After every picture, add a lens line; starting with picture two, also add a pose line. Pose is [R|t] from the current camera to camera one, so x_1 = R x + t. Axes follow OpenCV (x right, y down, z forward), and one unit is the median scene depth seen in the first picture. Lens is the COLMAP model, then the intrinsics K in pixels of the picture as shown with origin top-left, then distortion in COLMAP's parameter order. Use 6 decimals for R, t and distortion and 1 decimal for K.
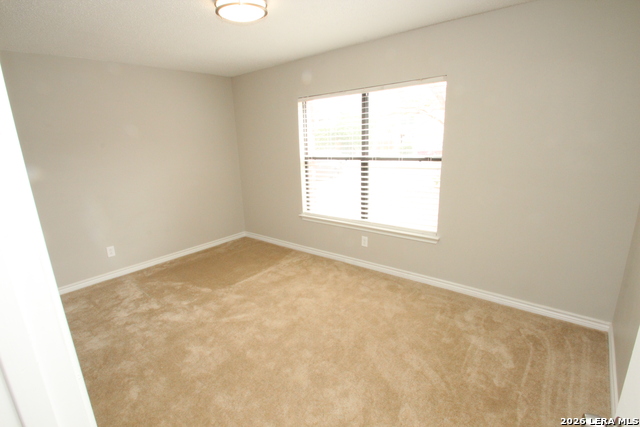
lens RADIAL K [[318.8, 0, 312.4], [0, 318.8, 221.9], [0, 0, 1]] dist [0.000084, -0.011125]
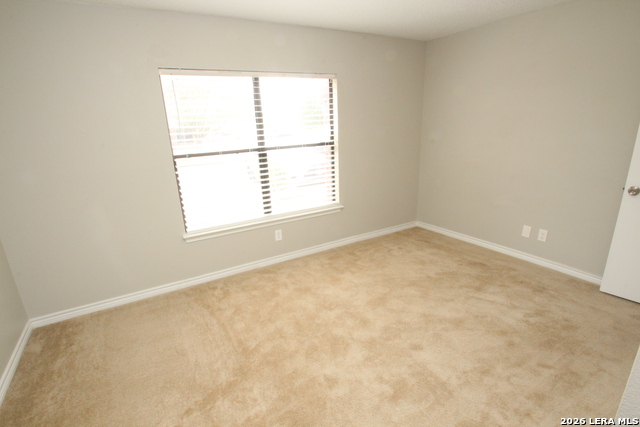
lens RADIAL K [[318.8, 0, 312.4], [0, 318.8, 221.9], [0, 0, 1]] dist [0.000084, -0.011125]
pose [[0.324085, -0.253701, 0.911375, -0.689438], [0.264750, 0.949199, 0.170085, -0.116934], [-0.908227, 0.186164, 0.374788, 0.560155]]
